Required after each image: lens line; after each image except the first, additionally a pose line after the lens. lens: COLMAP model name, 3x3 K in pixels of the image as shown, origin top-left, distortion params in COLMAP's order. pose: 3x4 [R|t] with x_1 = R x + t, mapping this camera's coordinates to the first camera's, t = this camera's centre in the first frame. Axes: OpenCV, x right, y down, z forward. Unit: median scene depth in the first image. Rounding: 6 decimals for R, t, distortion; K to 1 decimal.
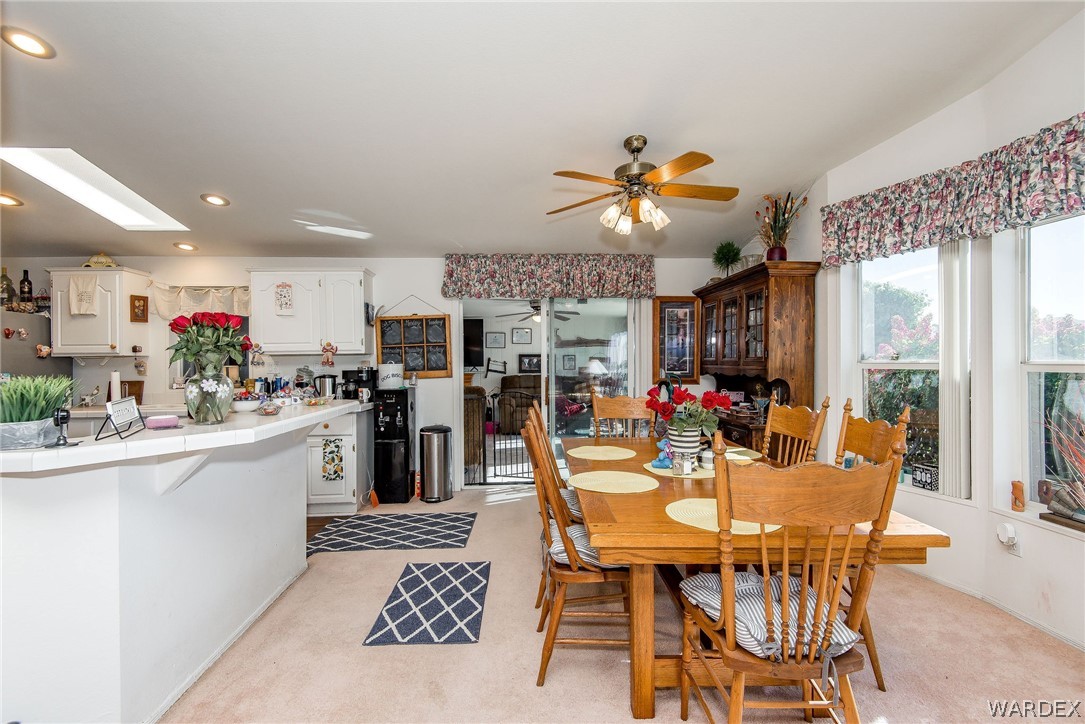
lens RADIAL K [[492.9, 0, 542.5], [0, 492.9, 362.0], [0, 0, 1]] dist [0.031330, -0.019529]
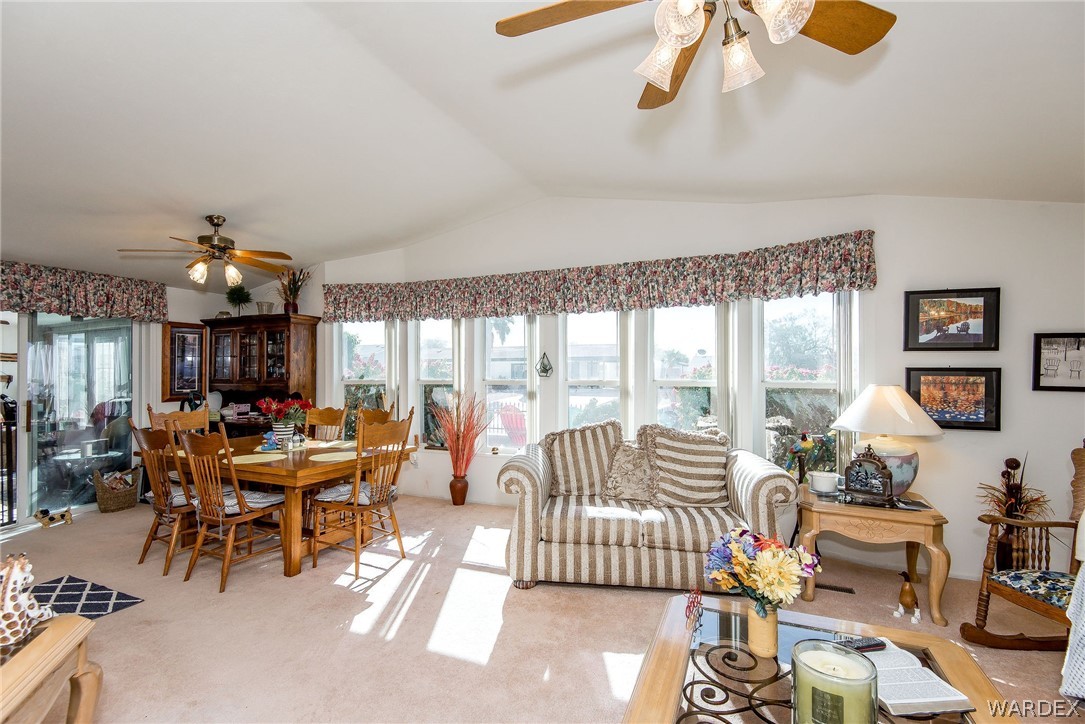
lens RADIAL K [[492.9, 0, 542.5], [0, 492.9, 362.0], [0, 0, 1]] dist [0.031330, -0.019529]
pose [[0.448838, 0.019612, 0.893398, -0.565478], [0.003457, 0.999714, -0.023682, -0.019828], [-0.893607, 0.013718, 0.448641, -0.357743]]
